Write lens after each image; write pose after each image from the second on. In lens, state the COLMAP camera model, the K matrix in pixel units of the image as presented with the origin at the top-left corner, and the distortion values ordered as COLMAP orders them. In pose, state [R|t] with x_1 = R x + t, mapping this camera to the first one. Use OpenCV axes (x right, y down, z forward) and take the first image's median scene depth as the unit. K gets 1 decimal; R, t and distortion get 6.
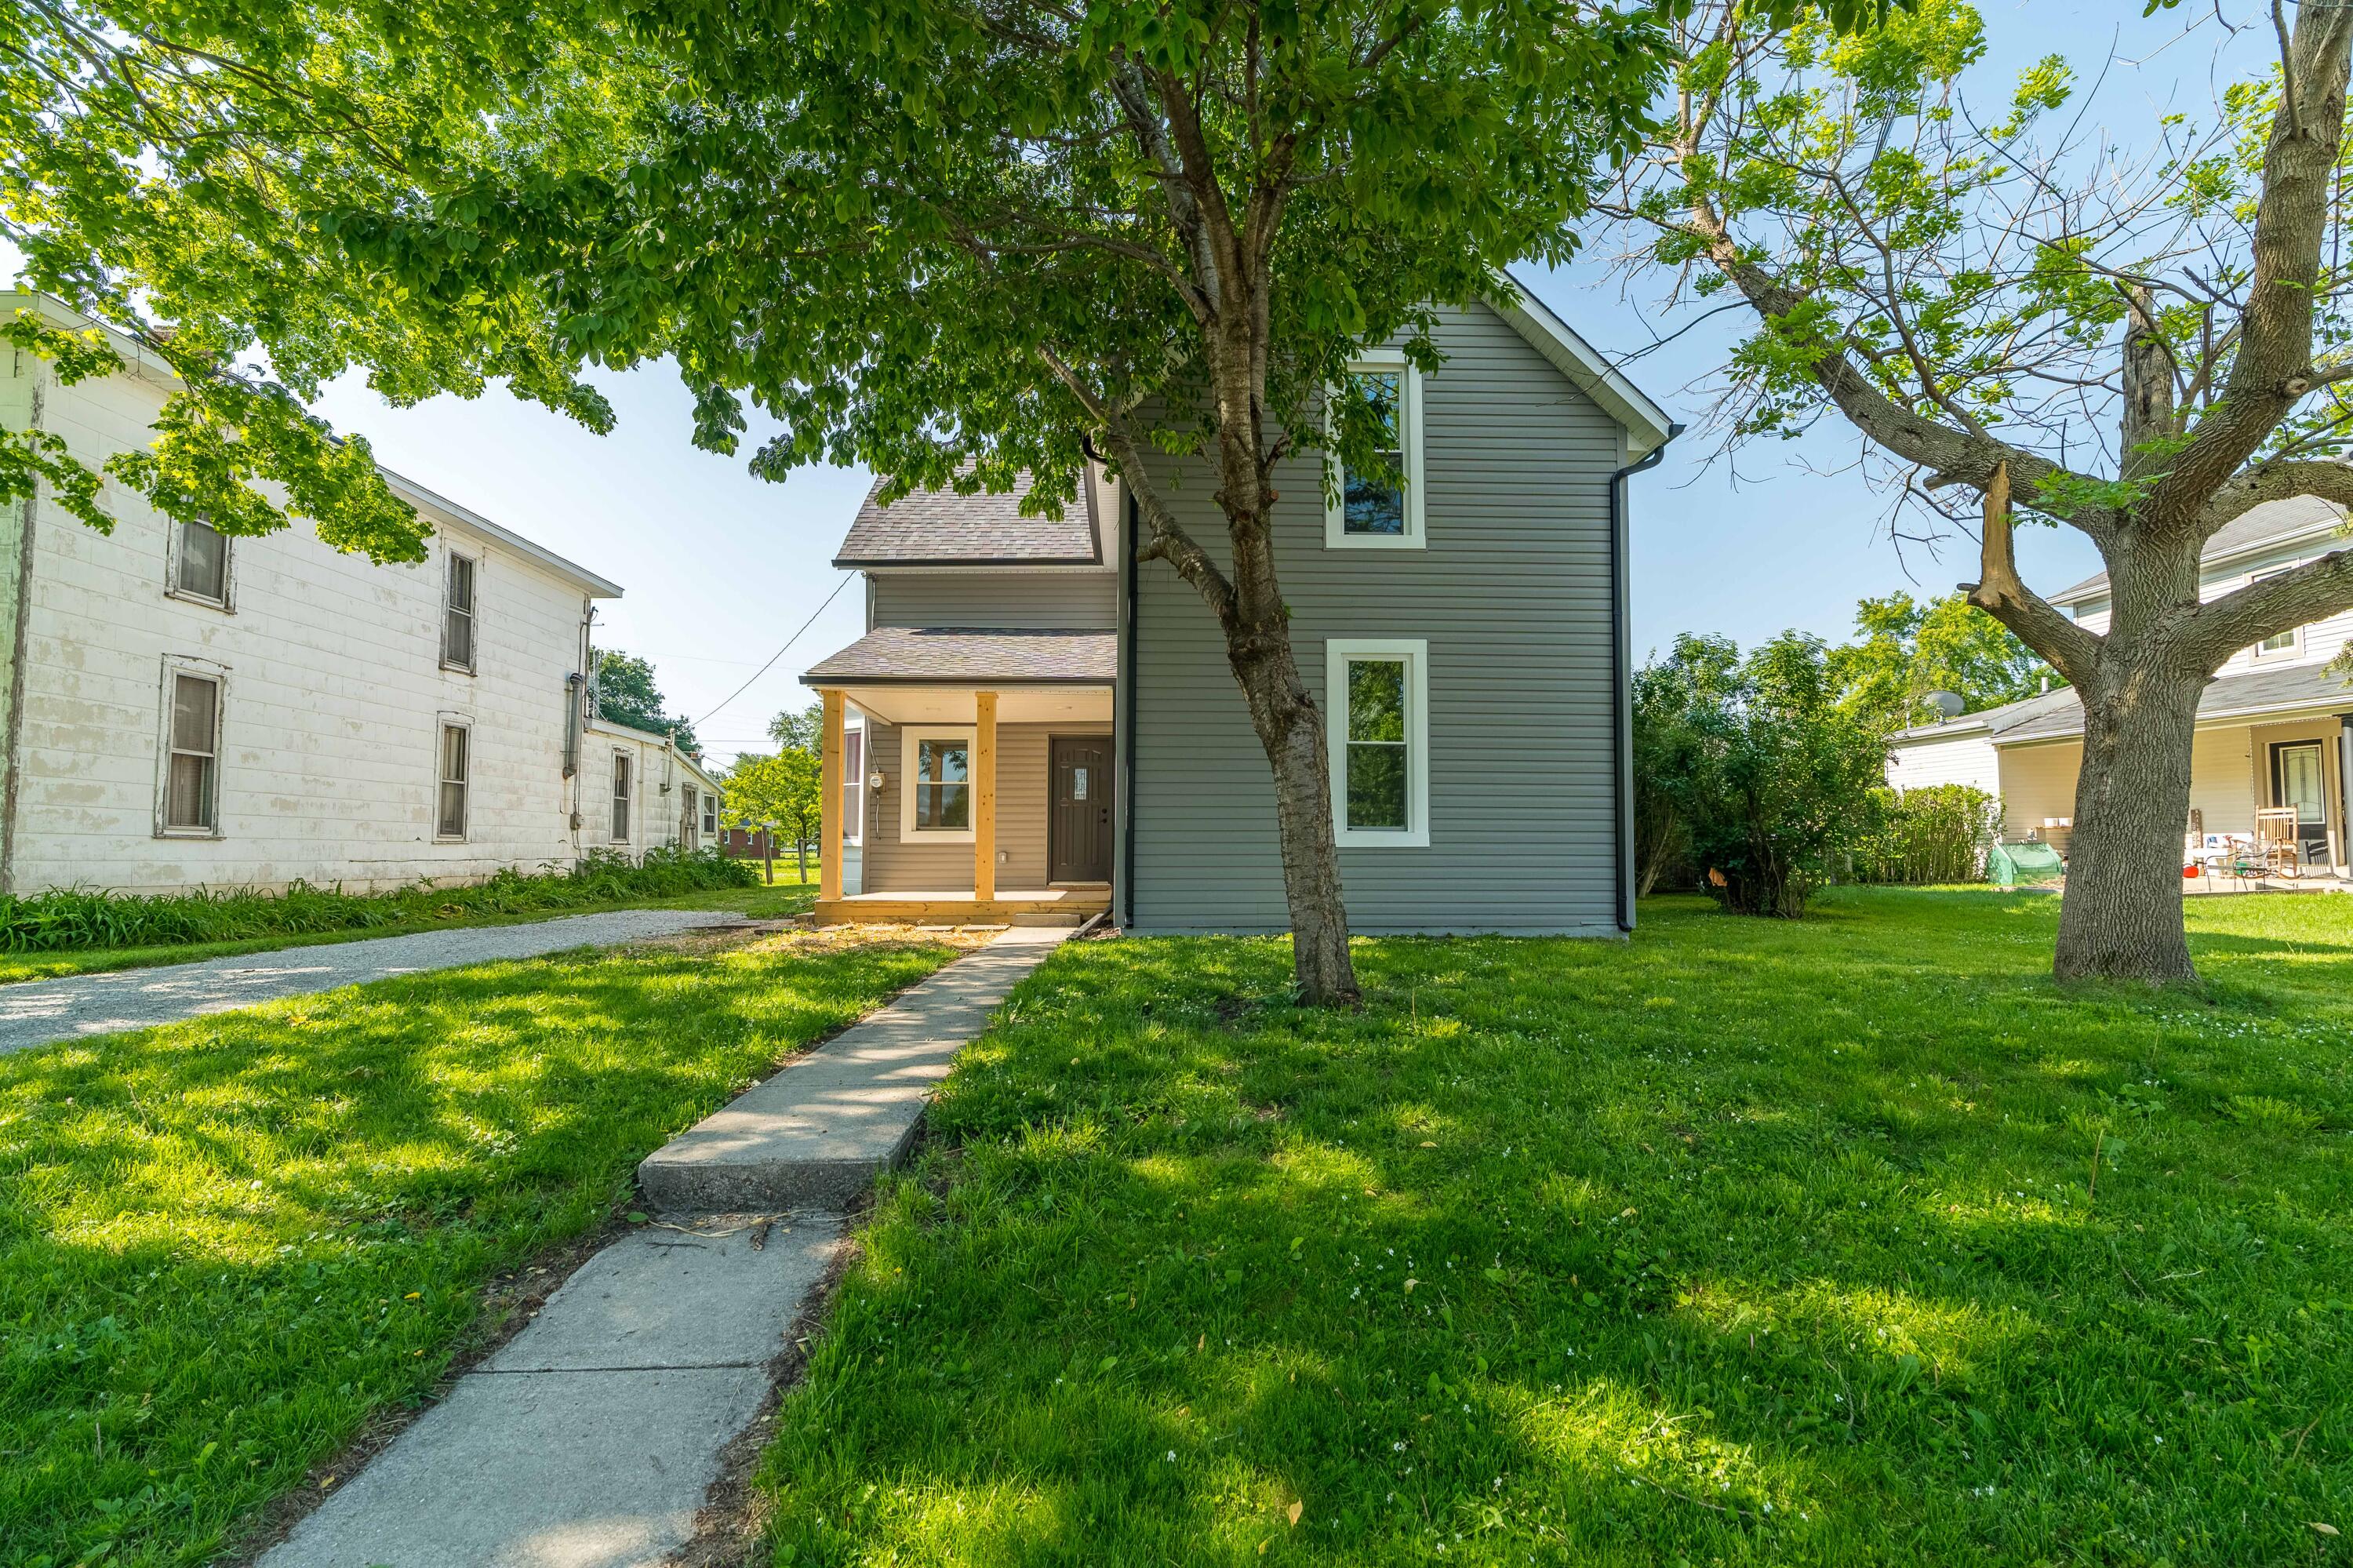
lens RADIAL K [[1067.1, 0, 1171.1], [0, 1067.1, 788.9], [0, 0, 1]] dist [-0.004126, -0.000474]
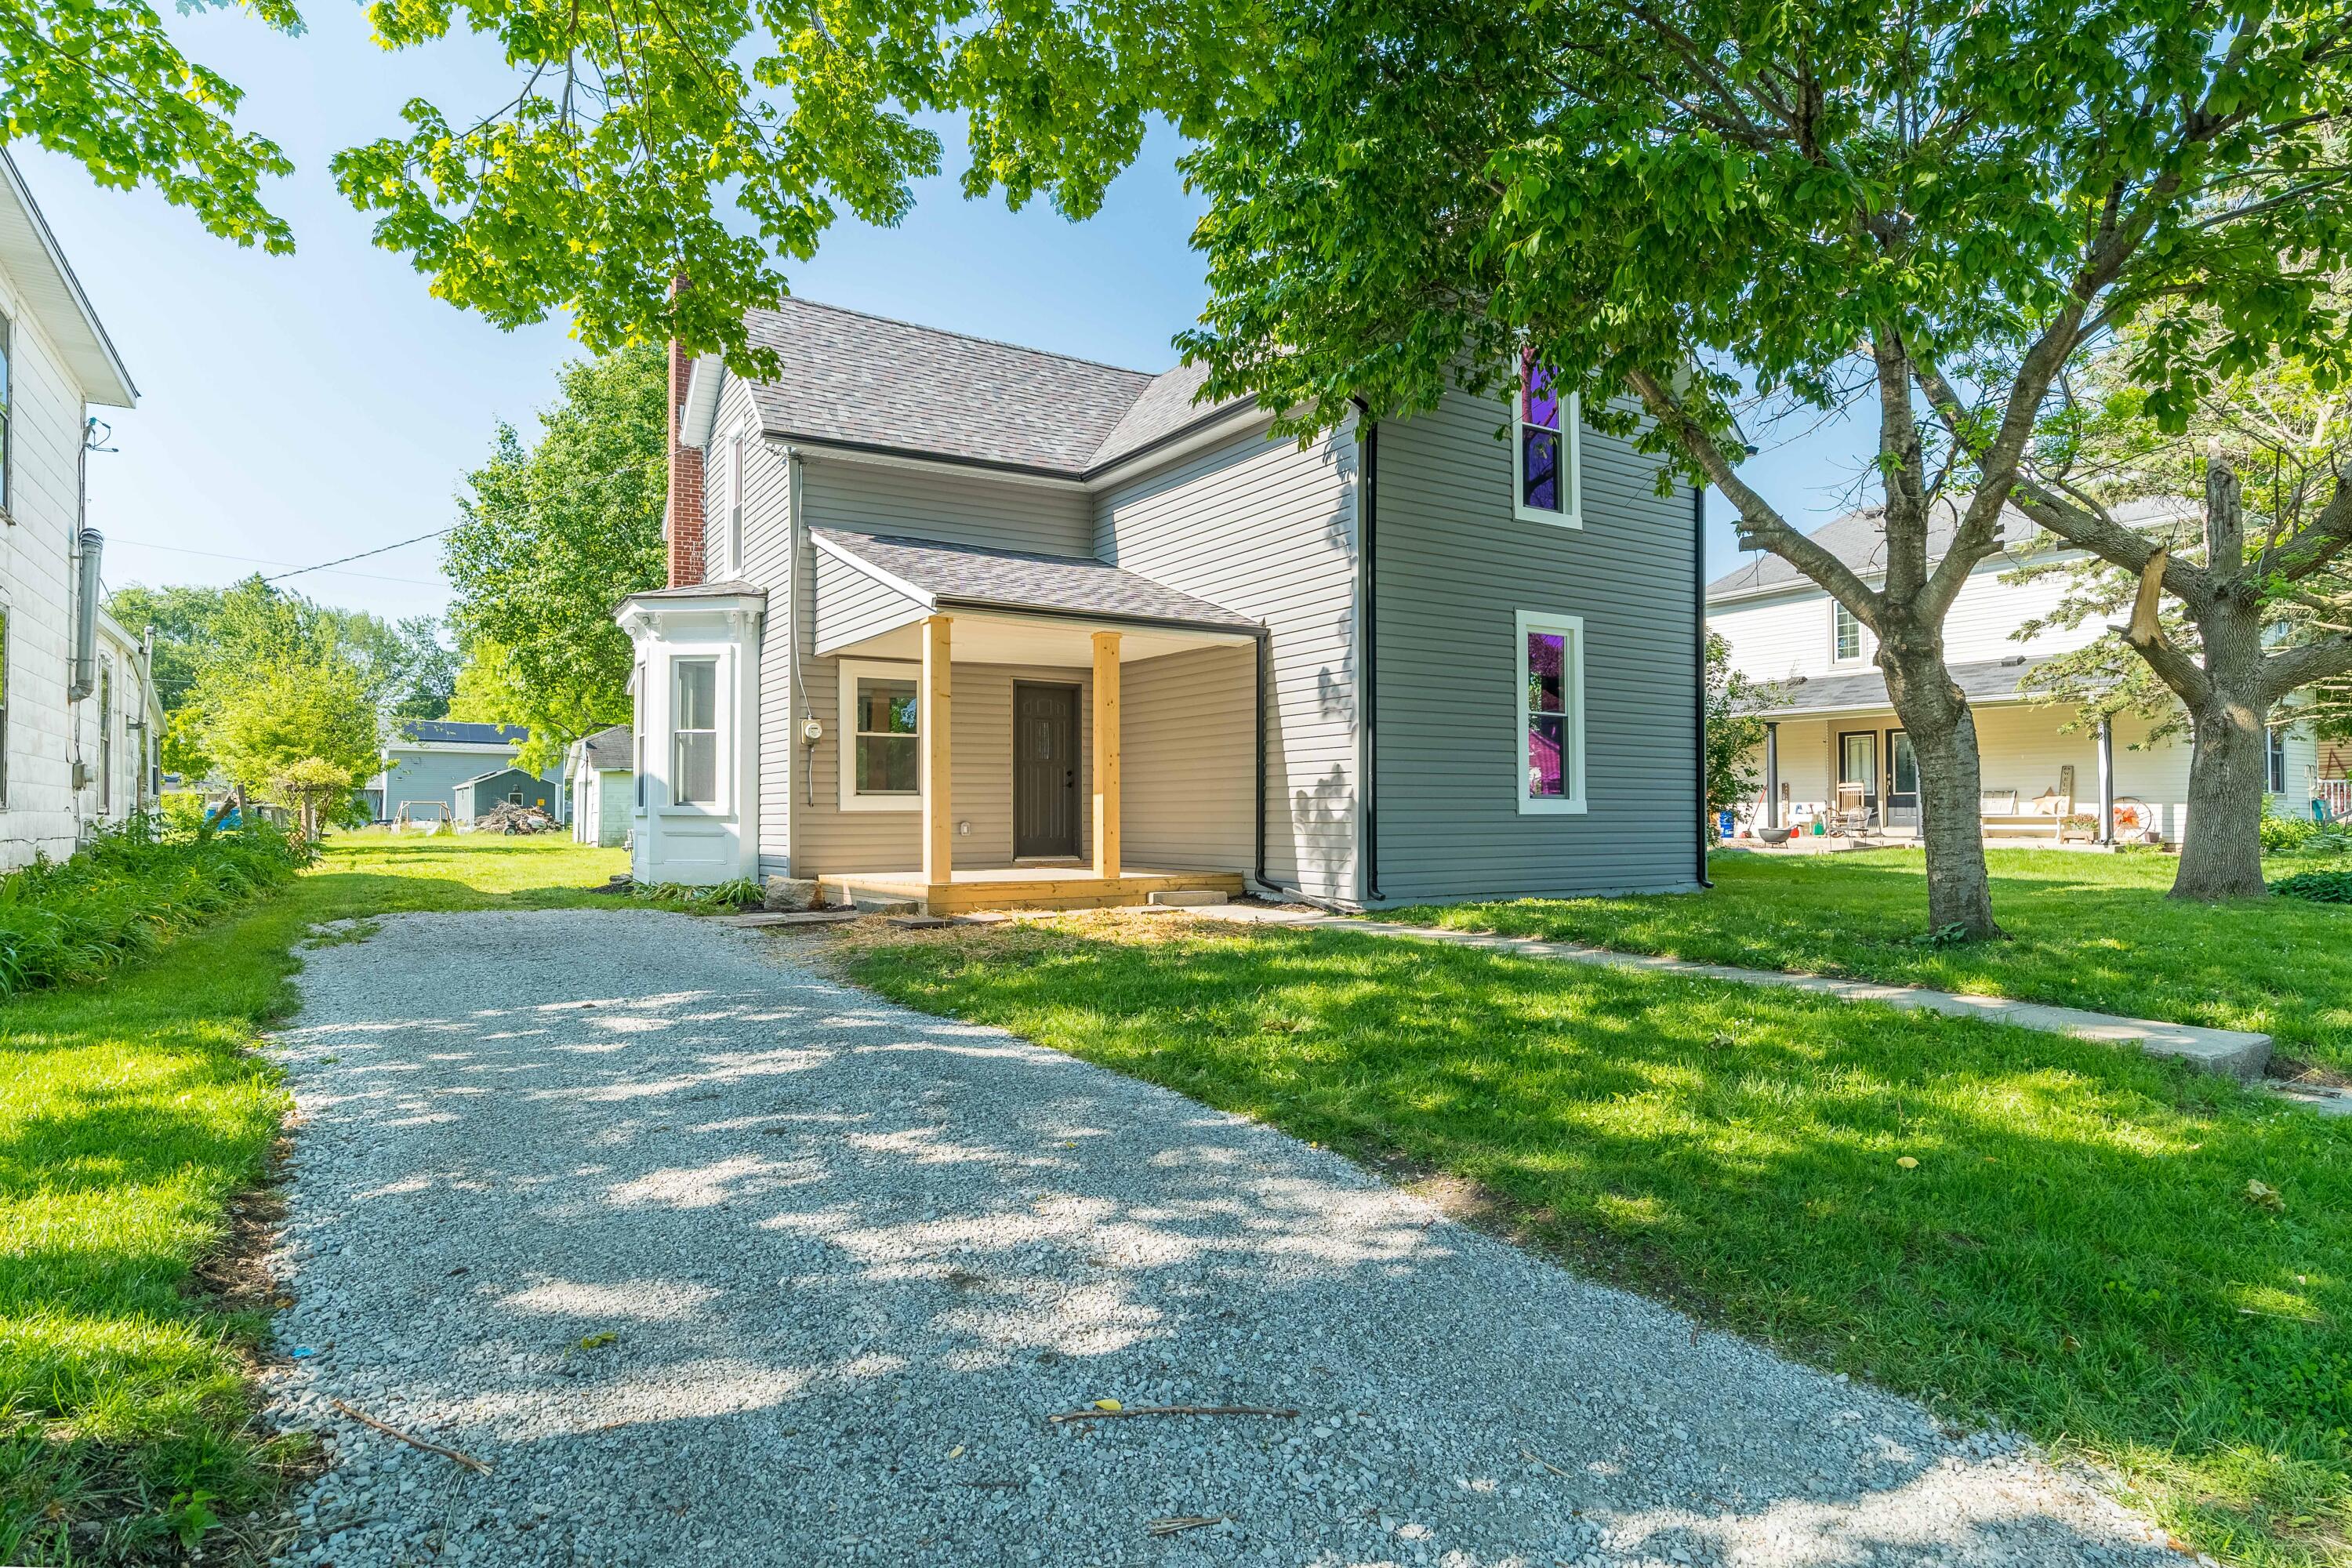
lens RADIAL K [[1269.0, 0, 1179.5], [0, 1269.0, 793.4], [0, 0, 1]] dist [-0.002727, -0.000118]
pose [[0.853426, 0.006261, 0.521177, -0.521714], [-0.025329, 0.999245, 0.029473, 0.004647], [-0.520598, -0.038354, 0.852940, 0.091314]]
